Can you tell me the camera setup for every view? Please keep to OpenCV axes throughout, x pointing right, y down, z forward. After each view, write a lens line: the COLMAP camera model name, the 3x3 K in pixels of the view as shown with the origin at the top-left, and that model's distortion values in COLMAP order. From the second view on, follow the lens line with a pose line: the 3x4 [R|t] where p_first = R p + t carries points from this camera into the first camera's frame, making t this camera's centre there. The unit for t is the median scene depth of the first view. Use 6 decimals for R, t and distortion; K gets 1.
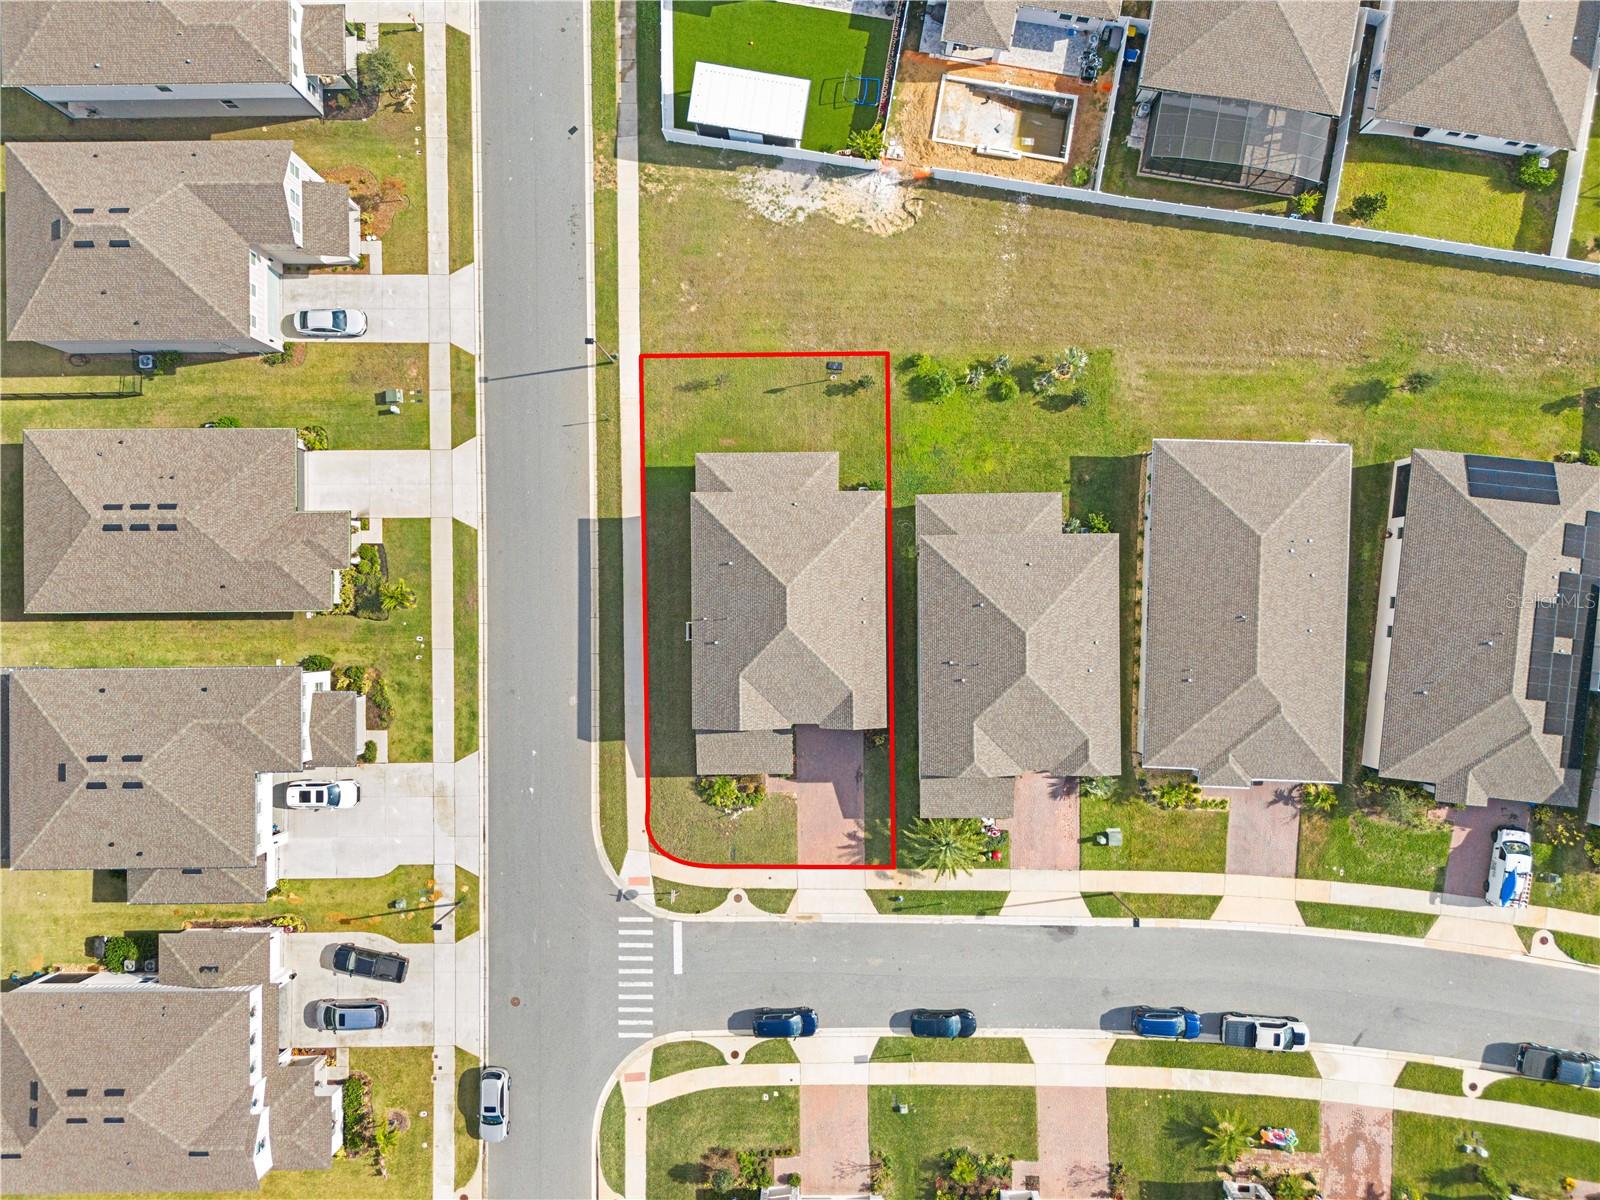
lens RADIAL K [[1176.7, 0, 800.0], [0, 1176.7, 600.0], [0, 0, 1]] dist [0.081667, -0.077520]
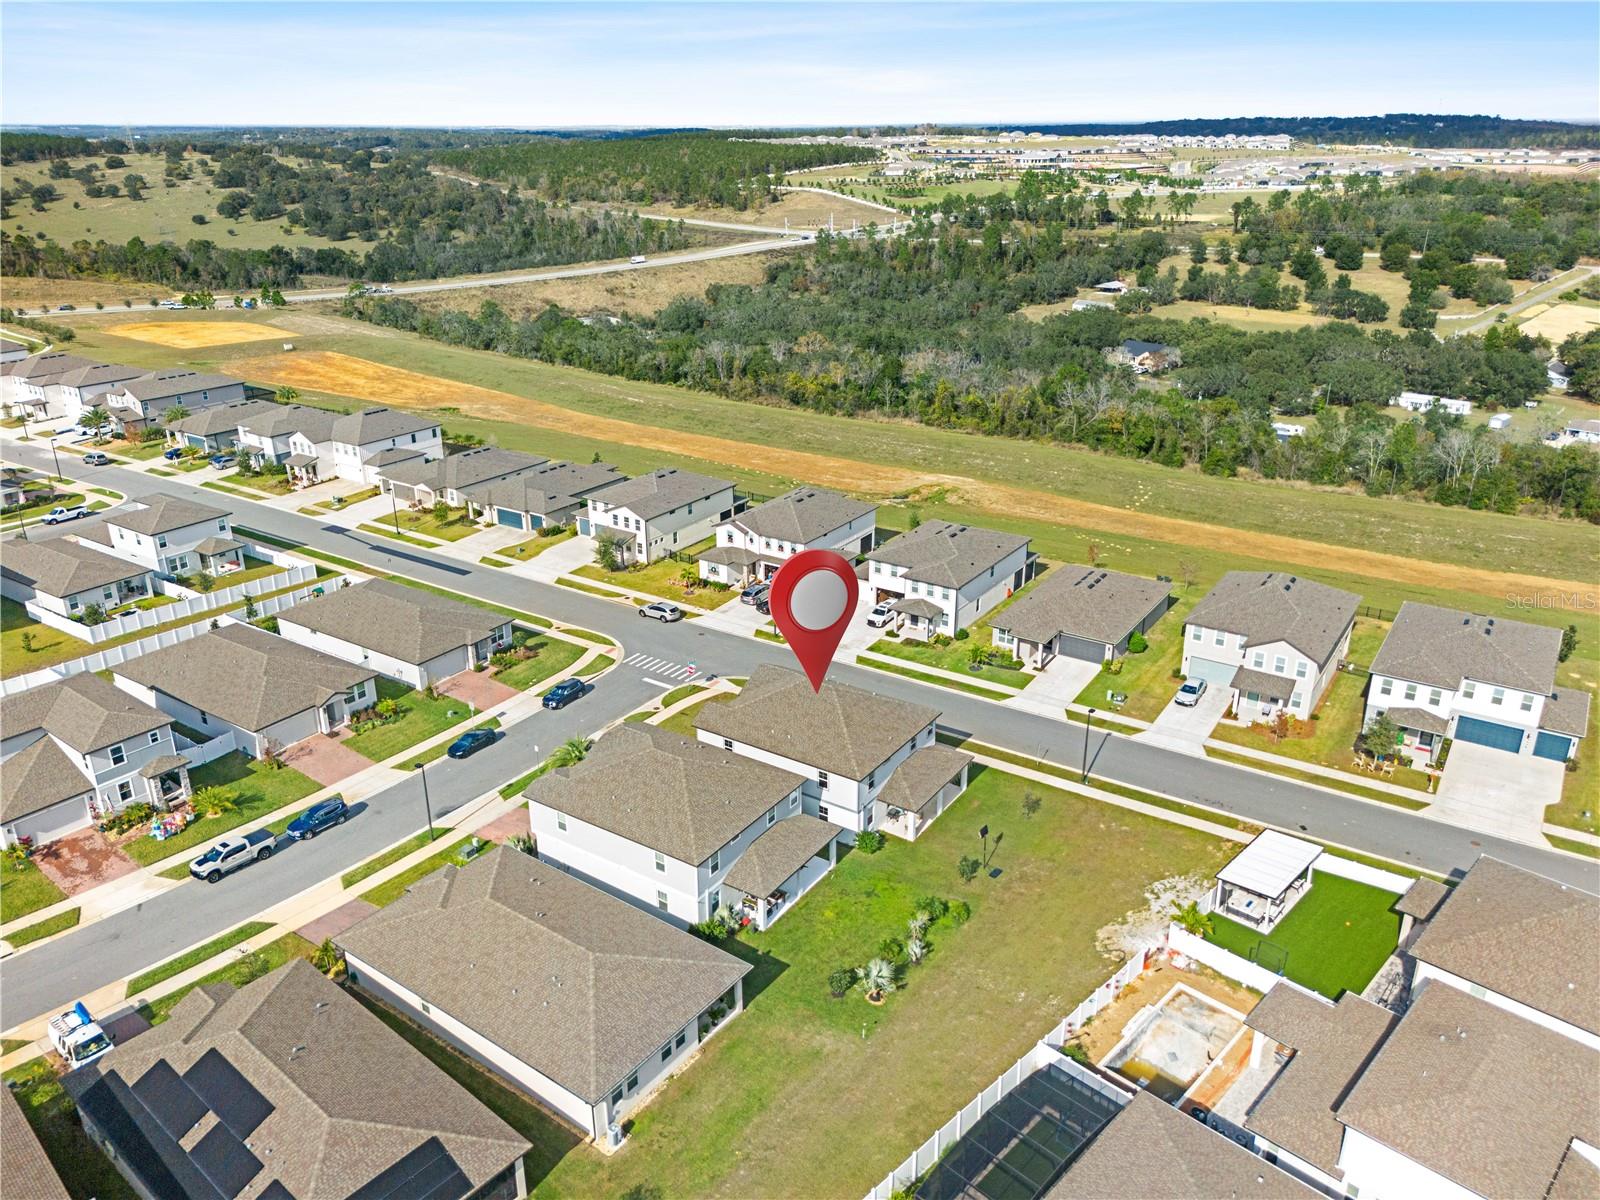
lens RADIAL K [[1176.7, 0, 800.0], [0, 1176.7, 600.0], [0, 0, 1]] dist [0.081667, -0.077520]
pose [[-0.560056, 0.328022, -0.760749, 0.813227], [-0.828102, -0.194880, 0.525612, -0.543868], [0.024158, 0.924350, 0.380779, 0.393499]]
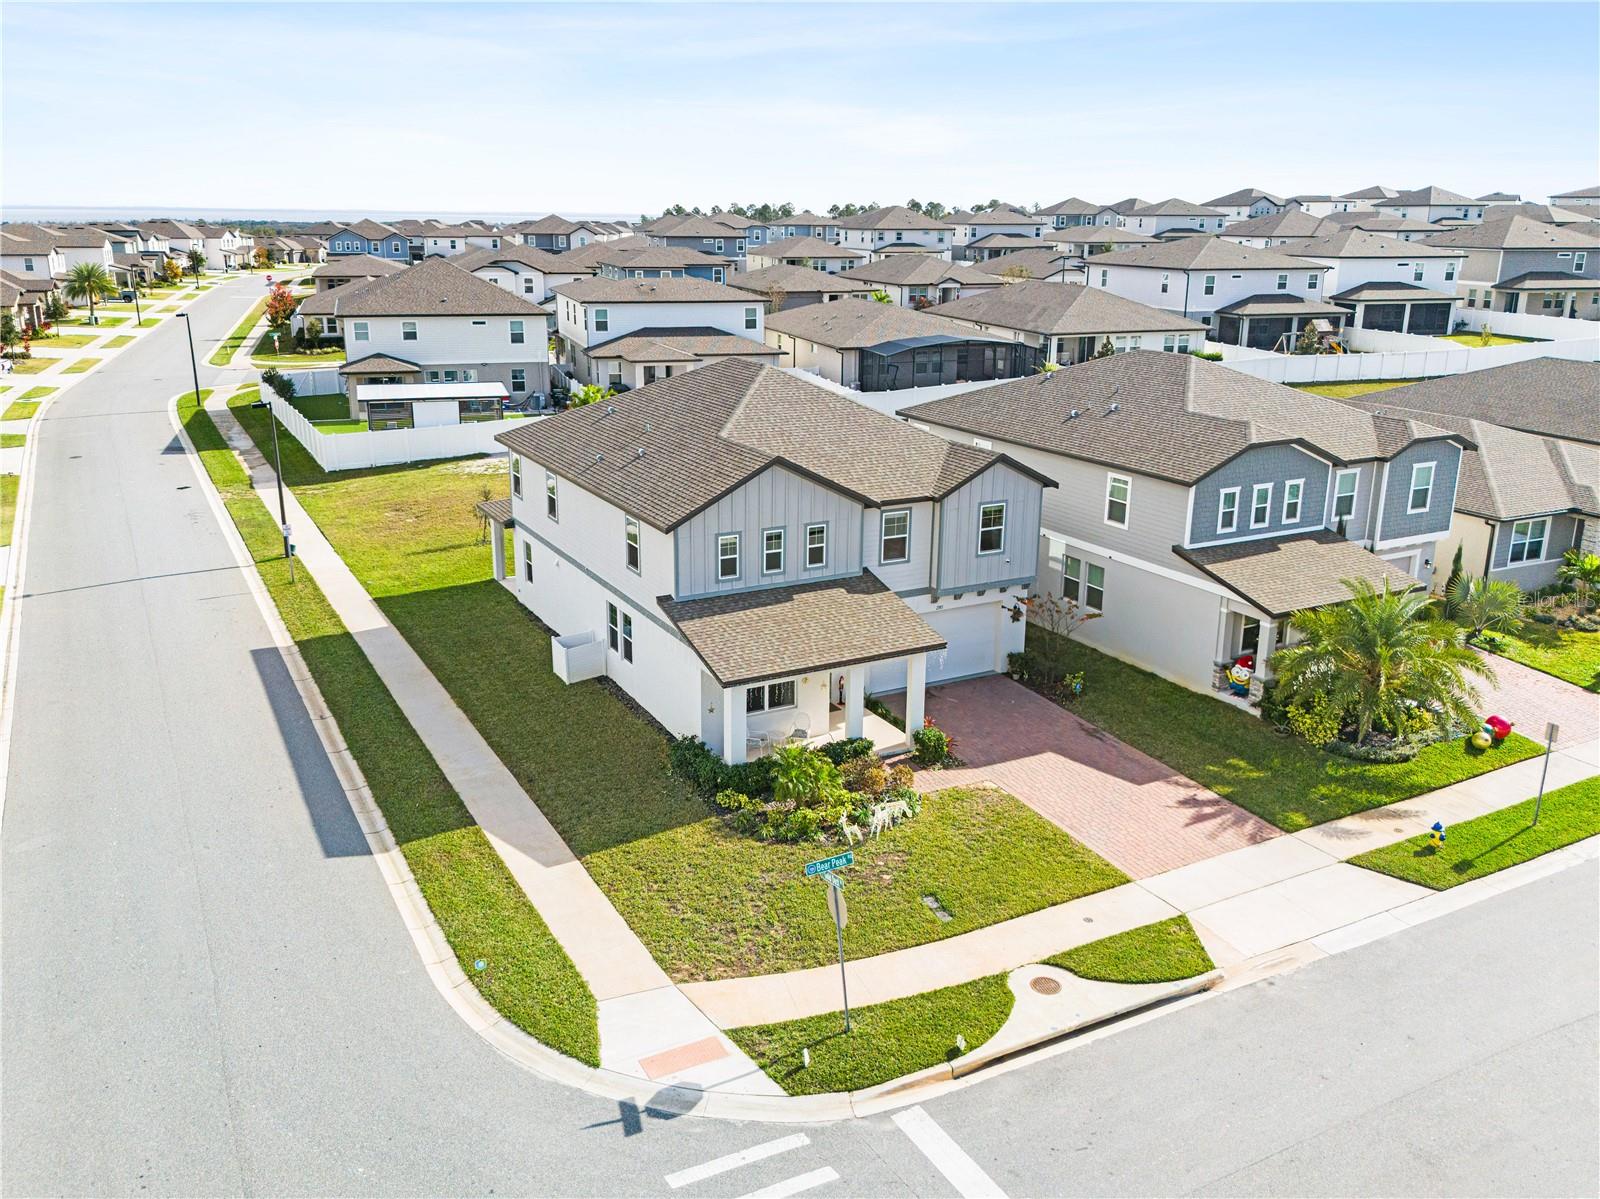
lens RADIAL K [[1262.2, 0, 800.0], [0, 1262.2, 599.5], [0, 0, 1]] dist [0.038178, -0.001180]
pose [[0.881103, -0.121940, 0.456933, -0.224192], [0.472336, 0.275080, -0.837394, 0.444544], [-0.023582, 0.953657, 0.299970, 0.829169]]
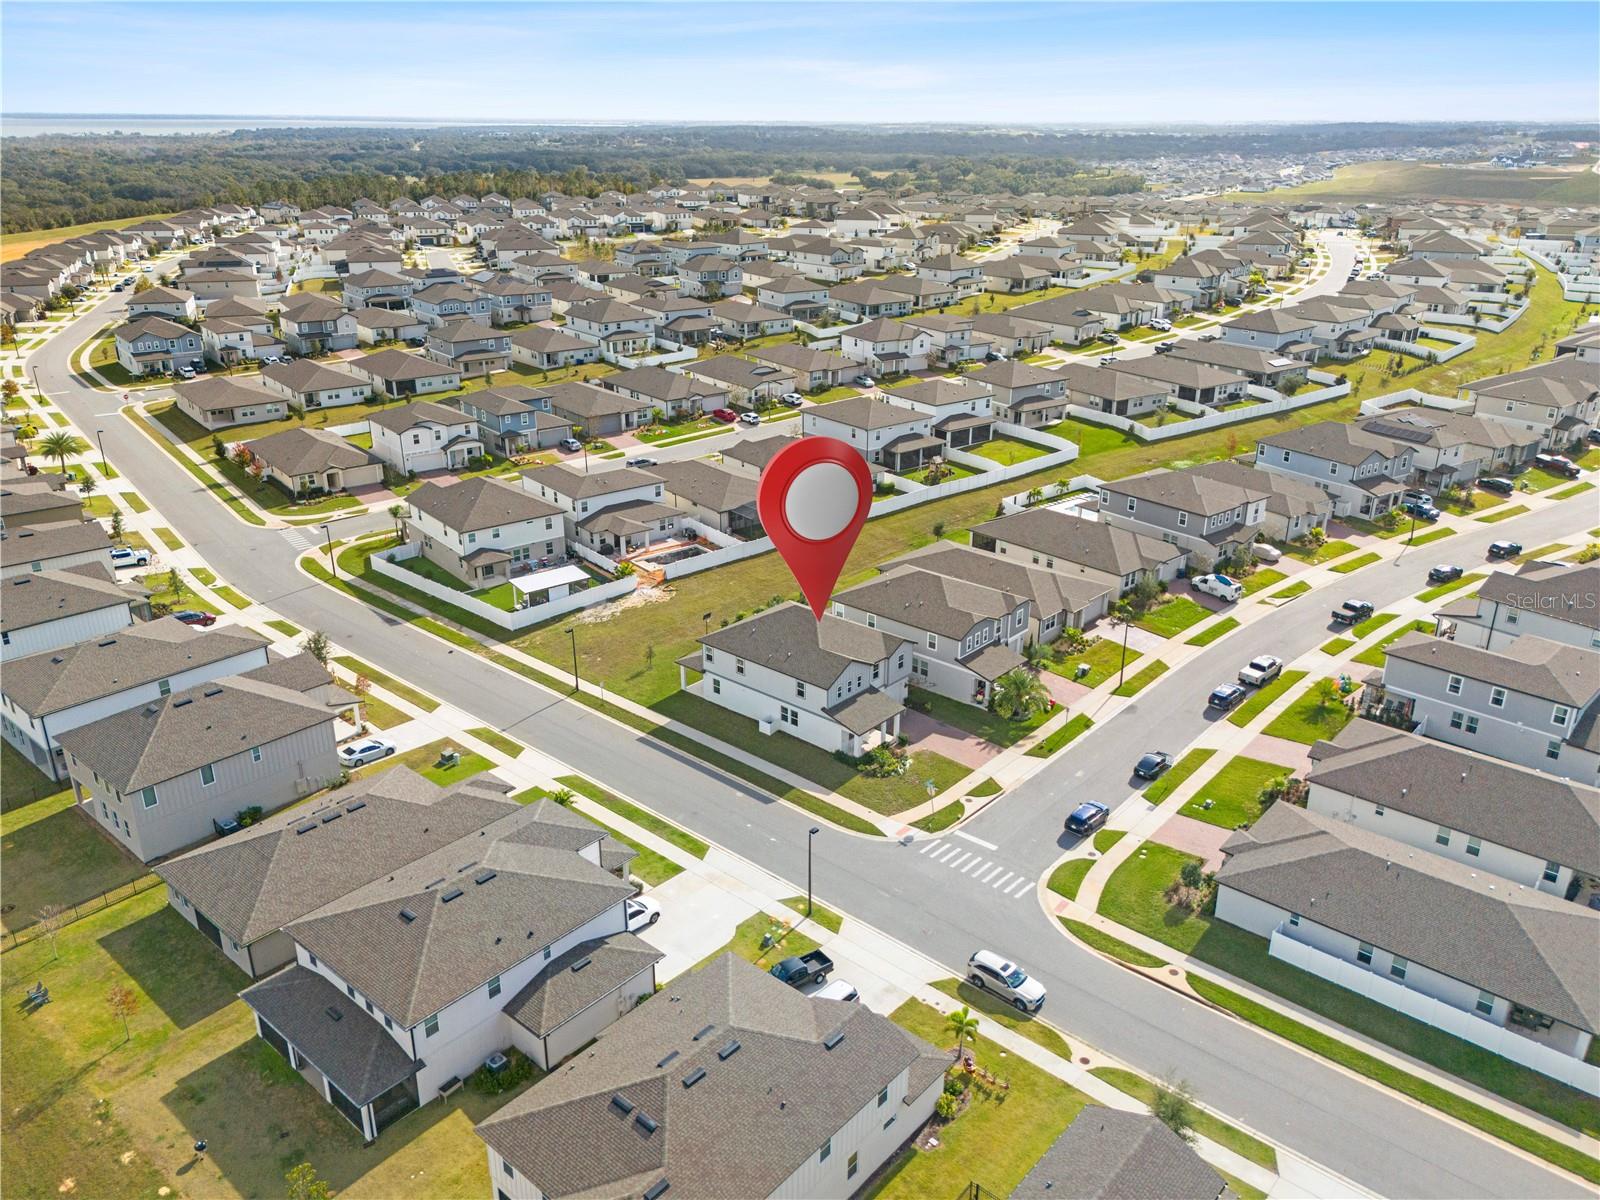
lens RADIAL K [[1176.7, 0, 800.0], [0, 1176.7, 600.0], [0, 0, 1]] dist [0.081667, -0.077520]
pose [[0.663720, -0.268922, 0.697966, -0.887759], [0.747742, 0.262159, -0.610045, 0.764783], [-0.018924, 0.926797, 0.375085, 0.407549]]
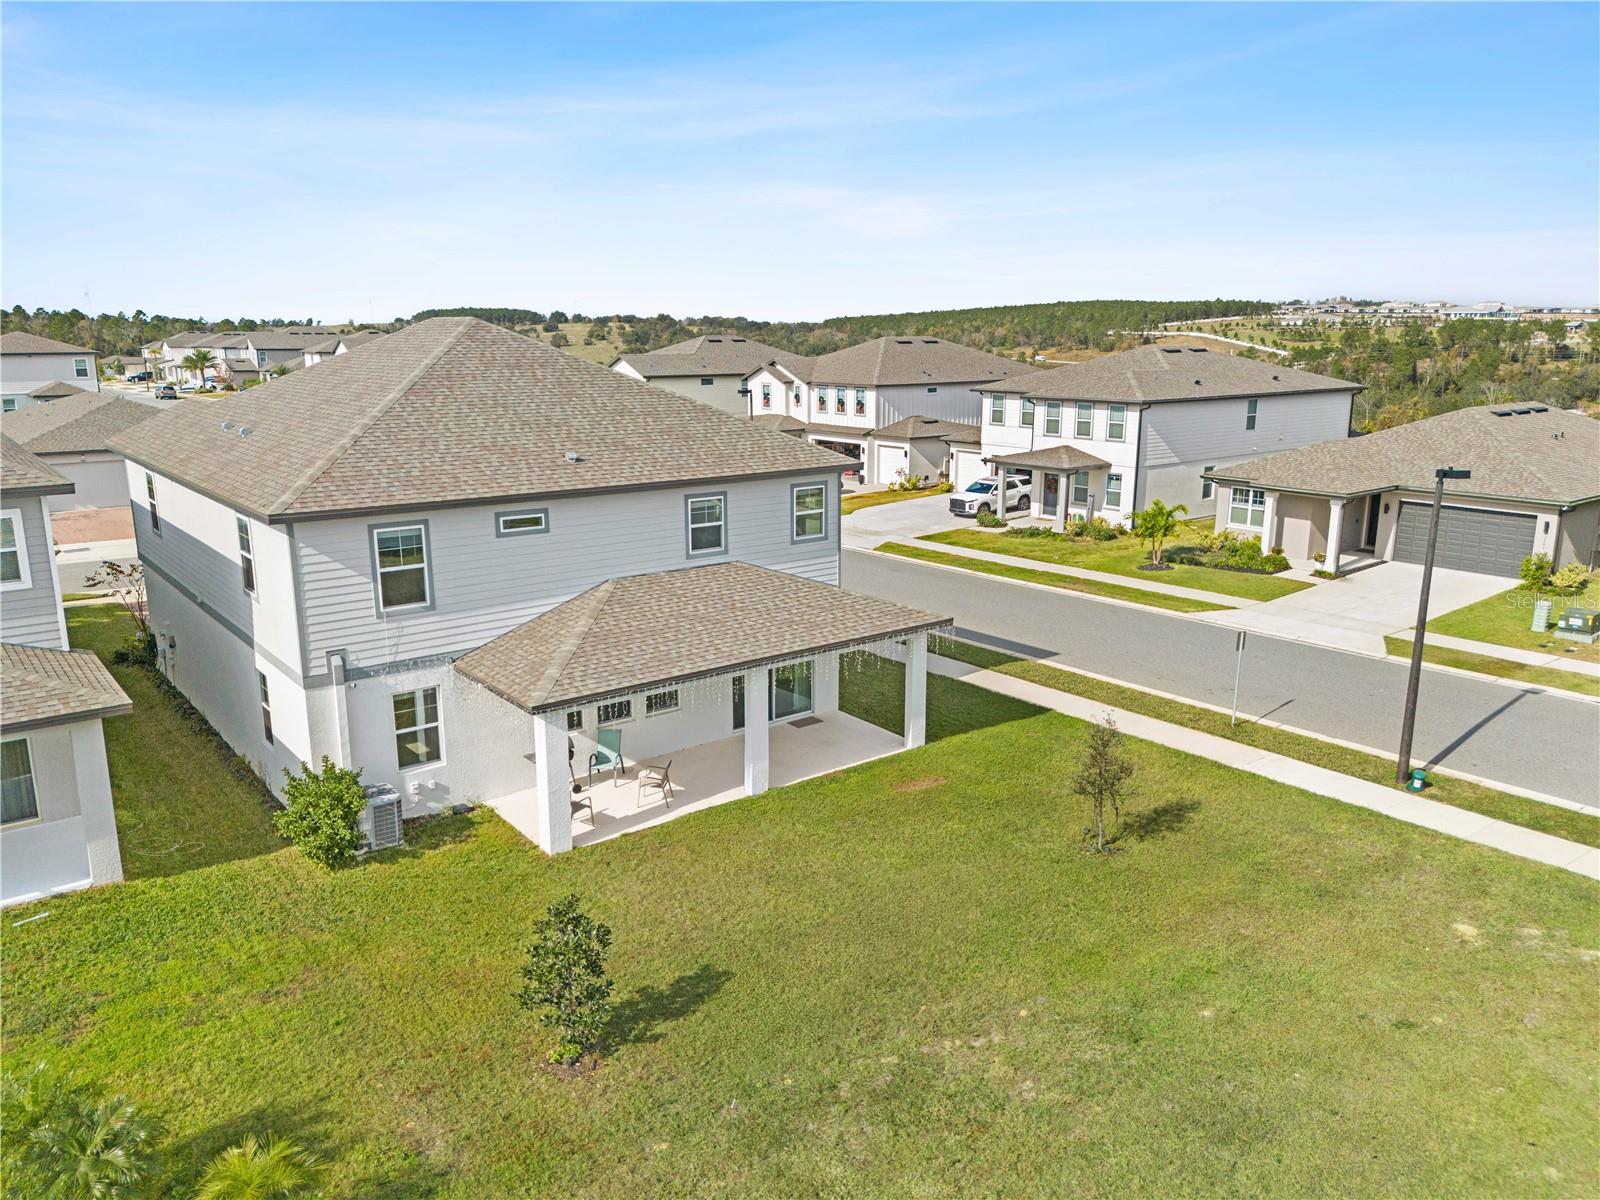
lens RADIAL K [[1199.4, 0, 800.0], [0, 1199.4, 600.0], [0, 0, 1]] dist [0.008986, 0.007733]
pose [[-0.792463, 0.147983, -0.591696, 0.121968], [-0.609708, -0.166616, 0.774916, -0.330004], [0.016088, 0.974854, 0.222264, 0.892208]]
